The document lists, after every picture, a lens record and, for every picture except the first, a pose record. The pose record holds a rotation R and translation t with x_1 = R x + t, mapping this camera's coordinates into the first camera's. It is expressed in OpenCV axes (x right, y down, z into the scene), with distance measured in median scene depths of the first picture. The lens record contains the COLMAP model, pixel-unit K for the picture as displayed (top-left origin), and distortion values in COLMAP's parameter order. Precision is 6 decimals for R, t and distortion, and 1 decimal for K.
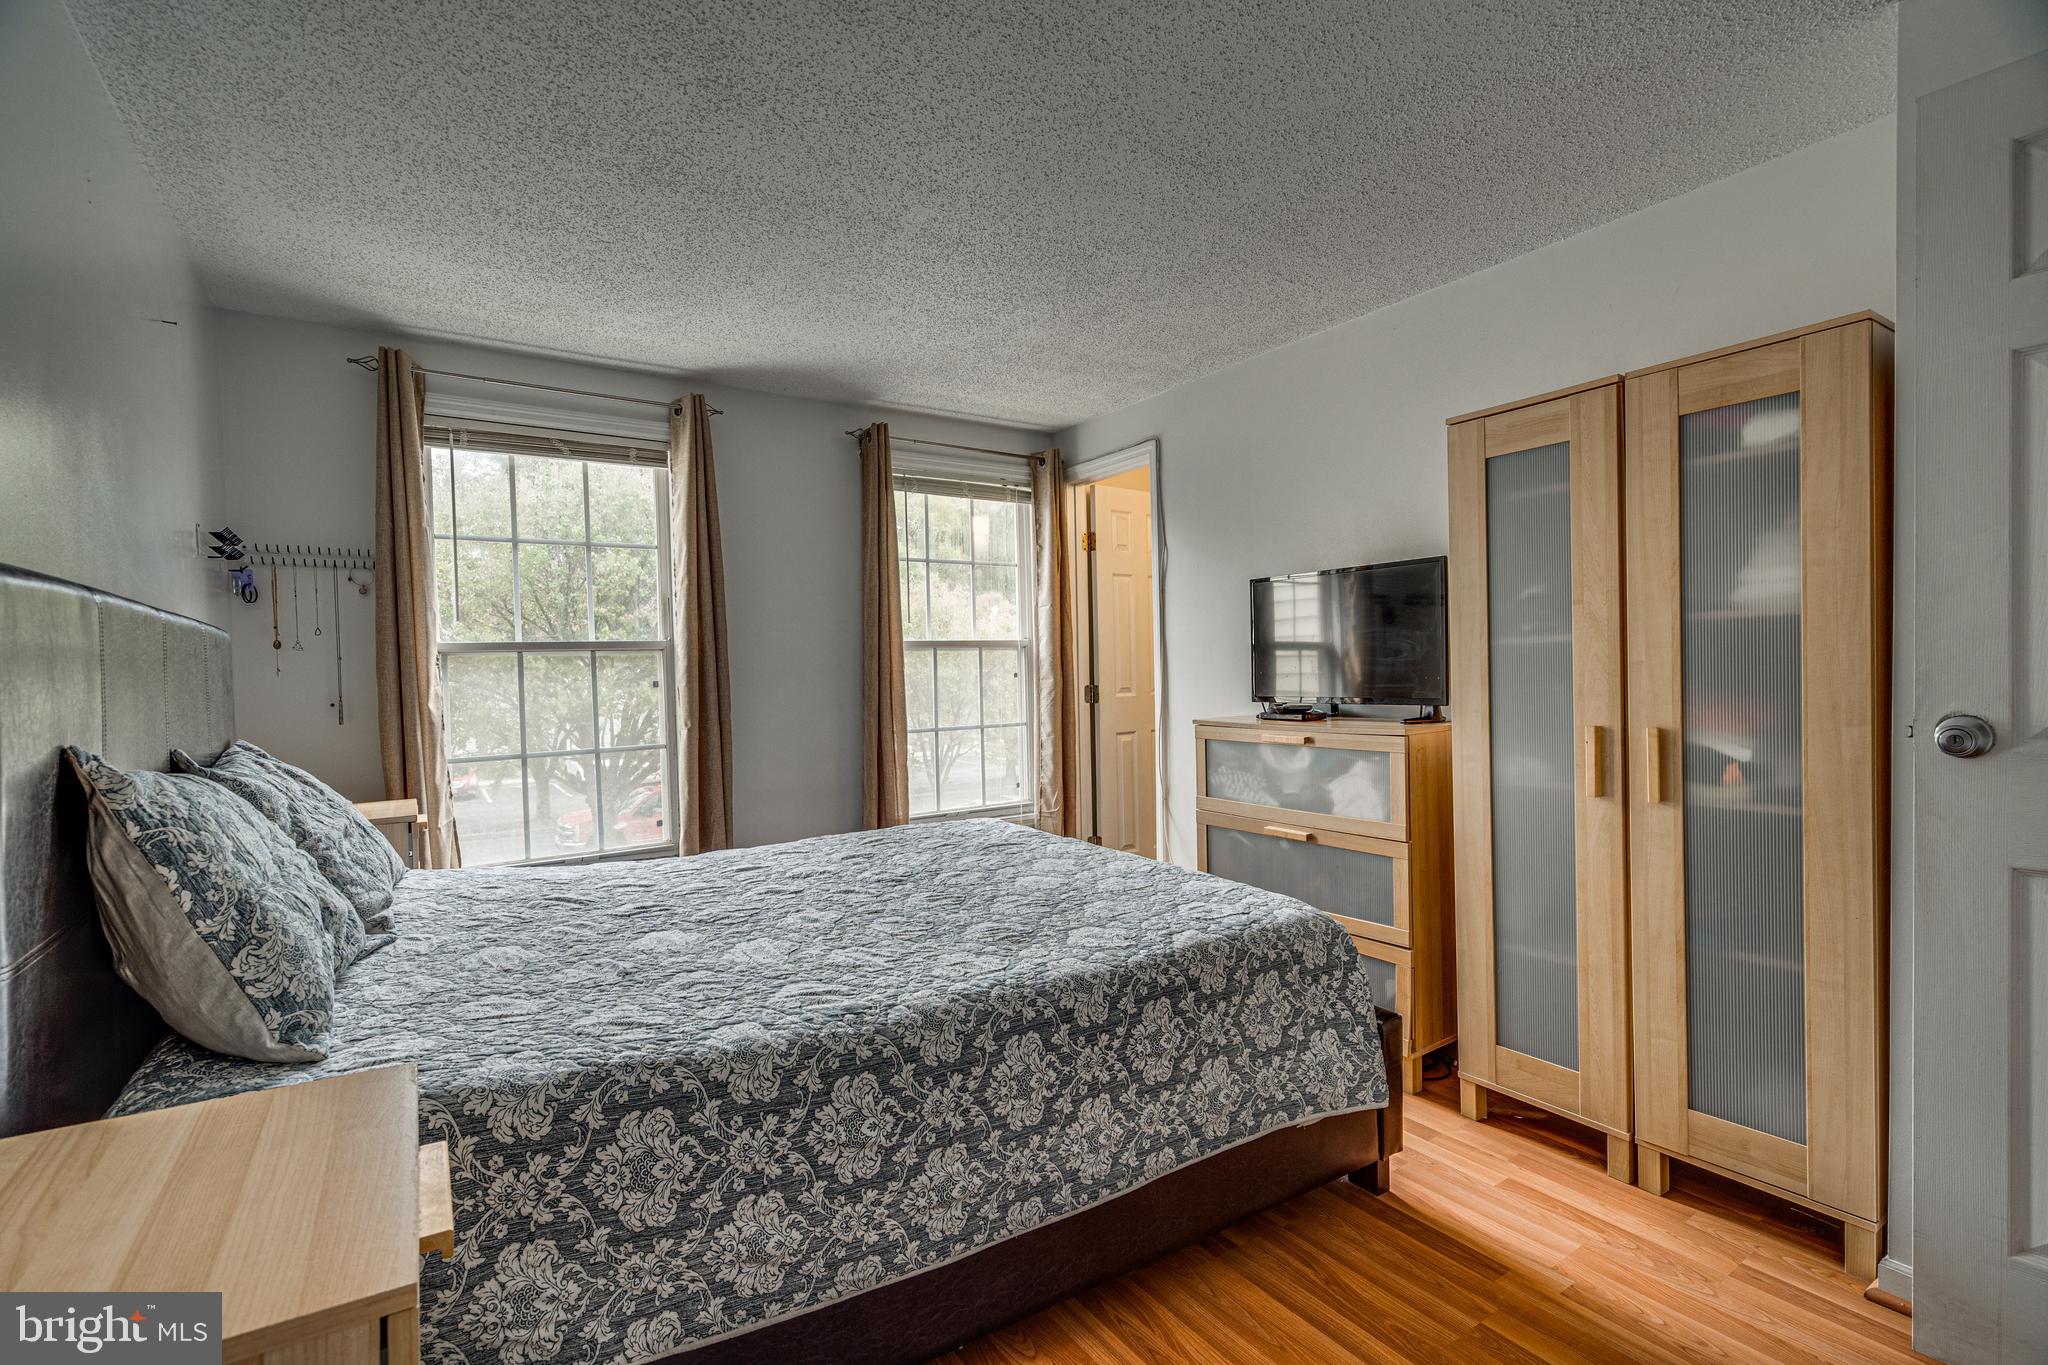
lens RADIAL K [[933.7, 0, 1014.8], [0, 933.7, 681.8], [0, 0, 1]] dist [-0.010100, 0.001533]
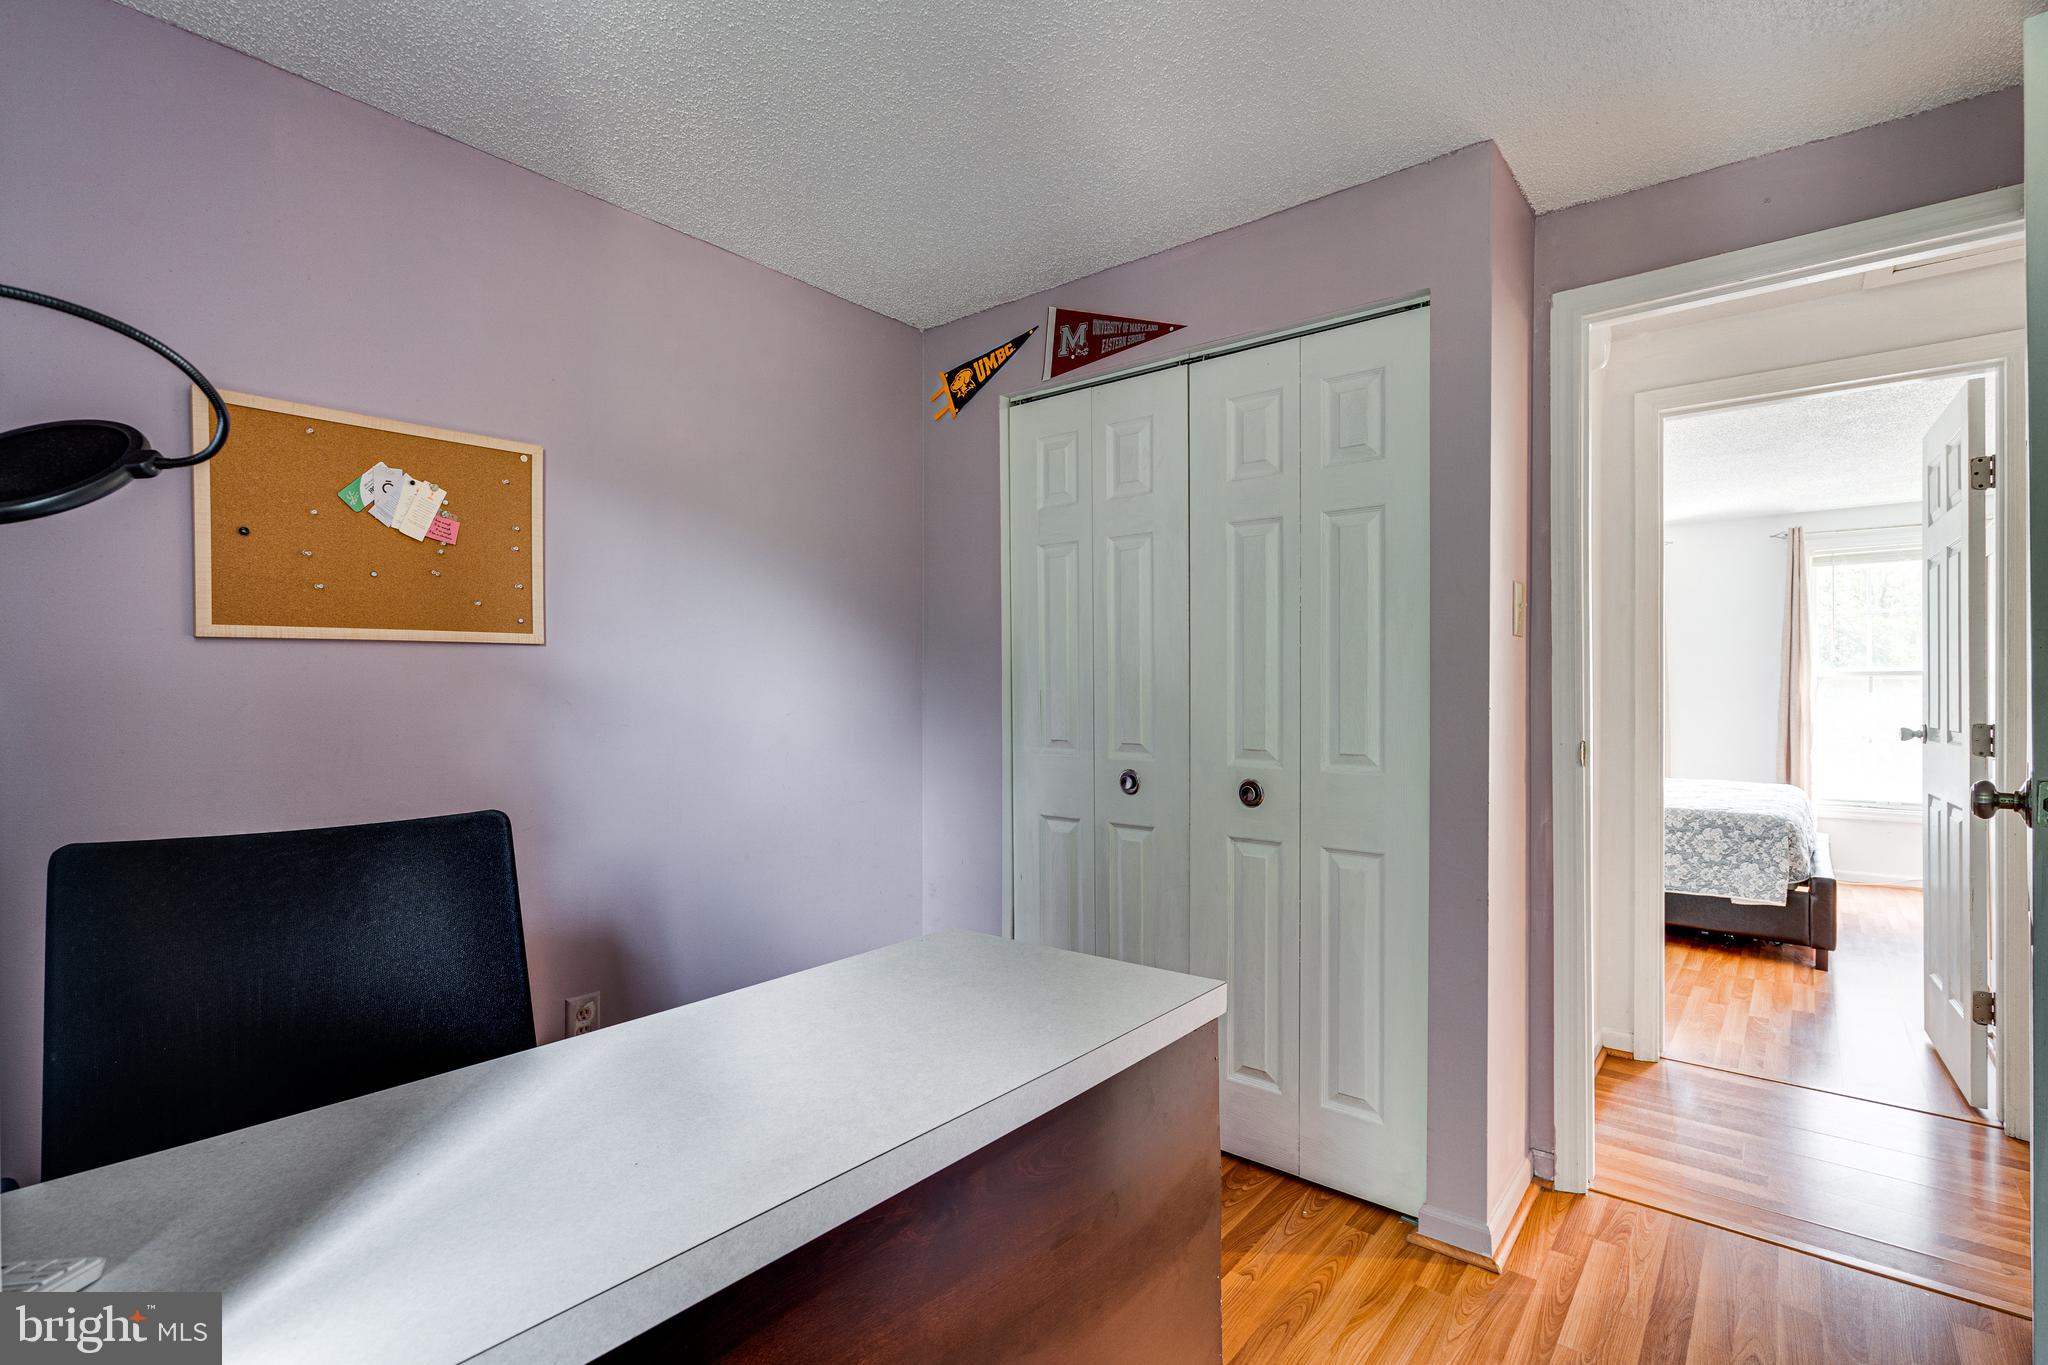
lens RADIAL K [[933.7, 0, 1009.5], [0, 933.7, 685.1], [0, 0, 1]] dist [-0.010100, 0.001533]
pose [[0.282446, 0.013807, -0.959184, 1.888206], [-0.019998, 0.999764, 0.008503, -0.023679], [0.959075, 0.016780, 0.282656, -1.256609]]
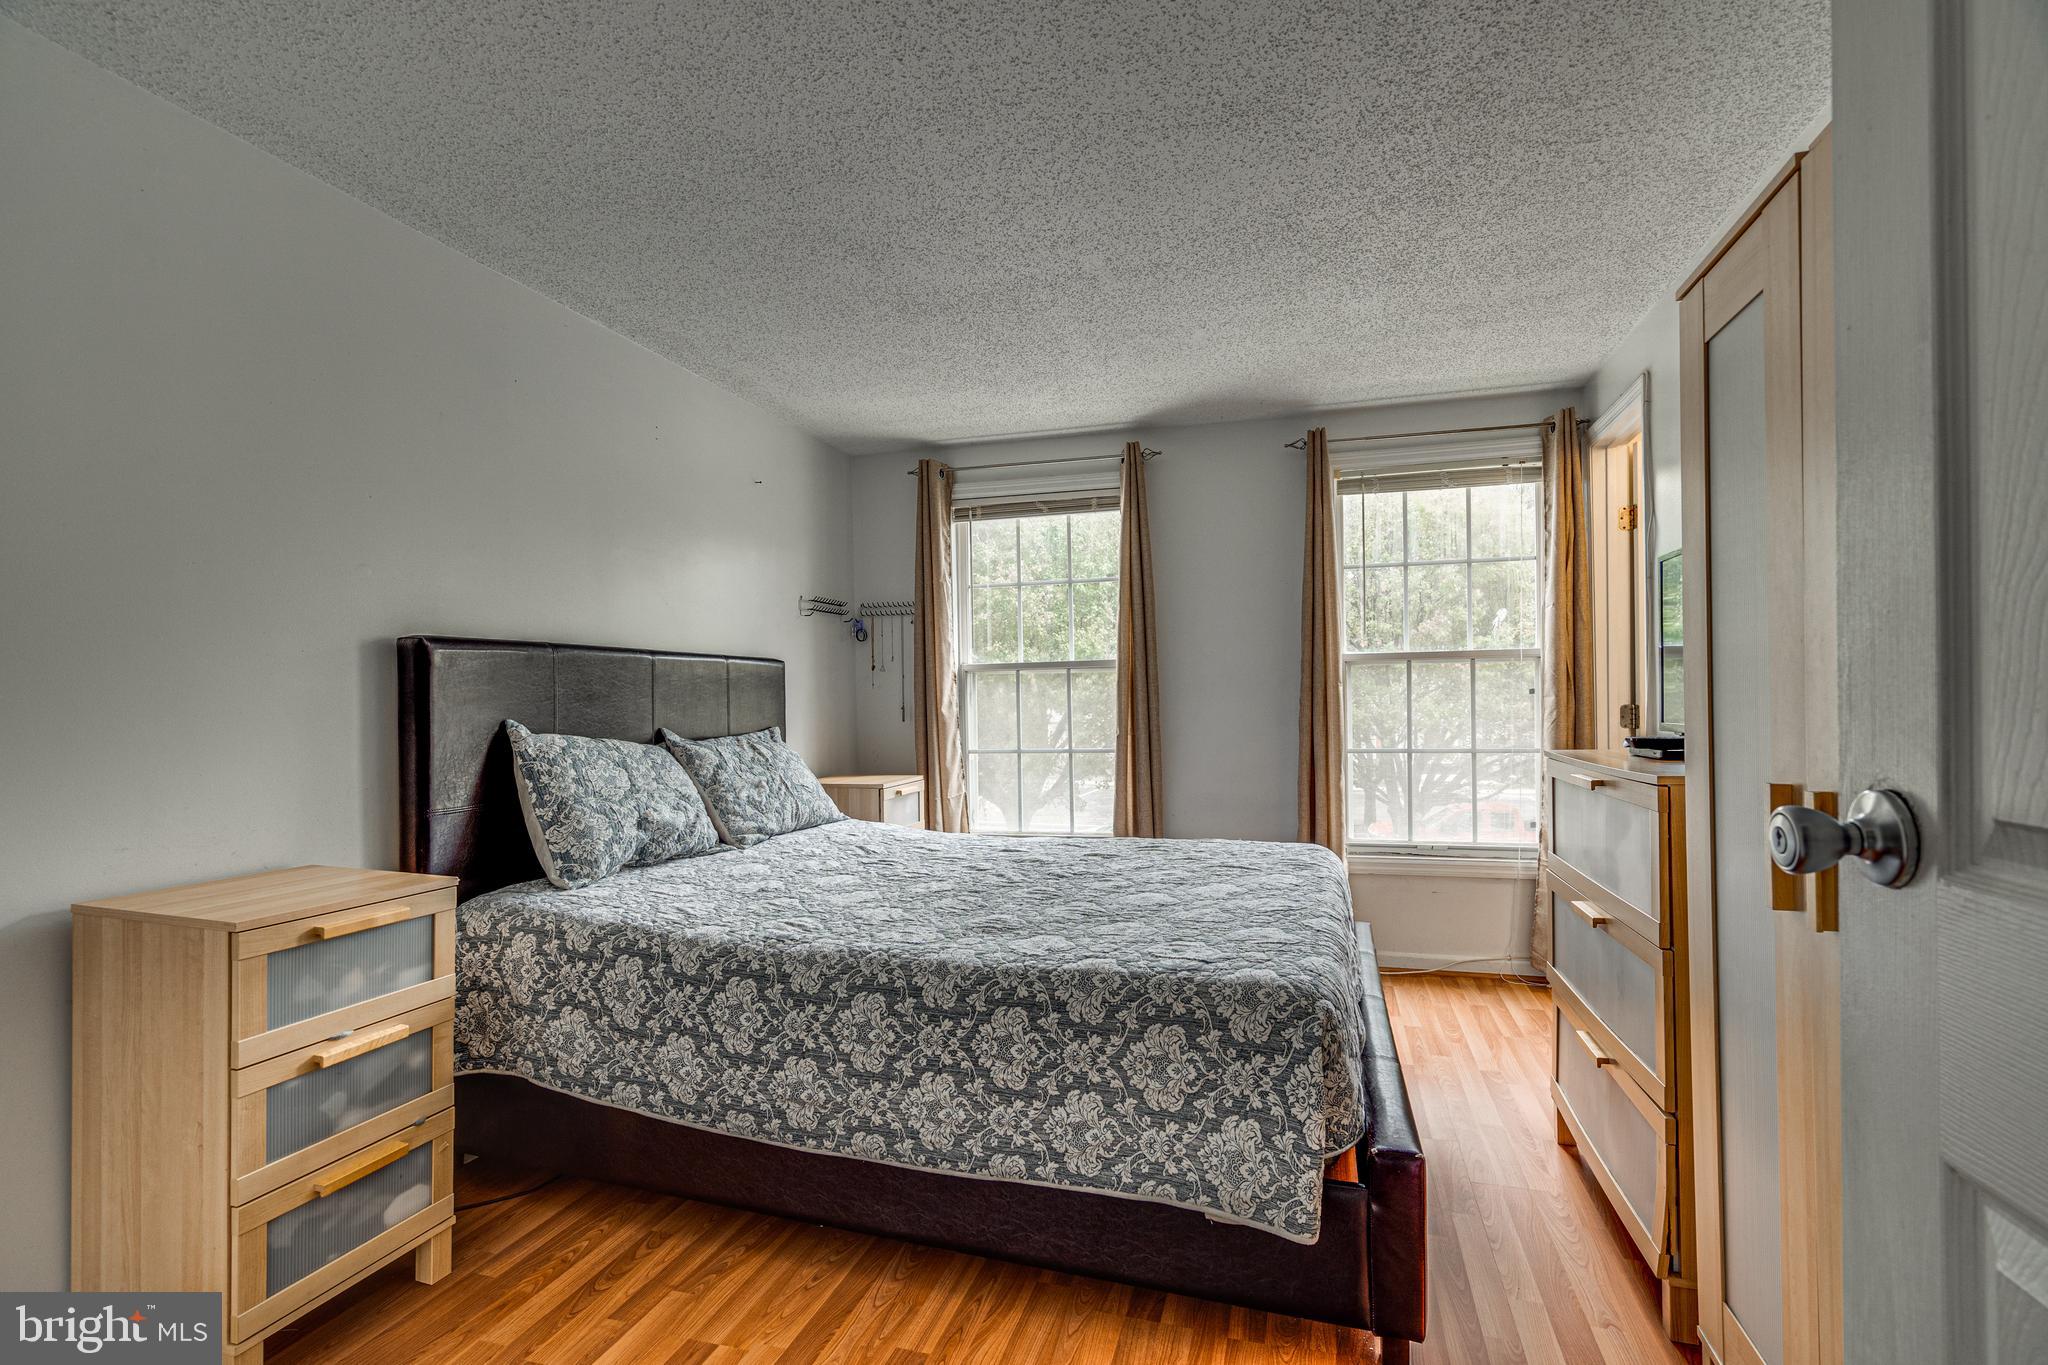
lens RADIAL K [[933.7, 0, 1029.2], [0, 933.7, 695.4], [0, 0, 1]] dist [-0.010100, 0.001533]
pose [[0.642452, 0.009430, -0.766268, 0.832293], [-0.010027, 0.999942, 0.003899, -0.004740], [0.766261, 0.005179, 0.642509, 0.313707]]
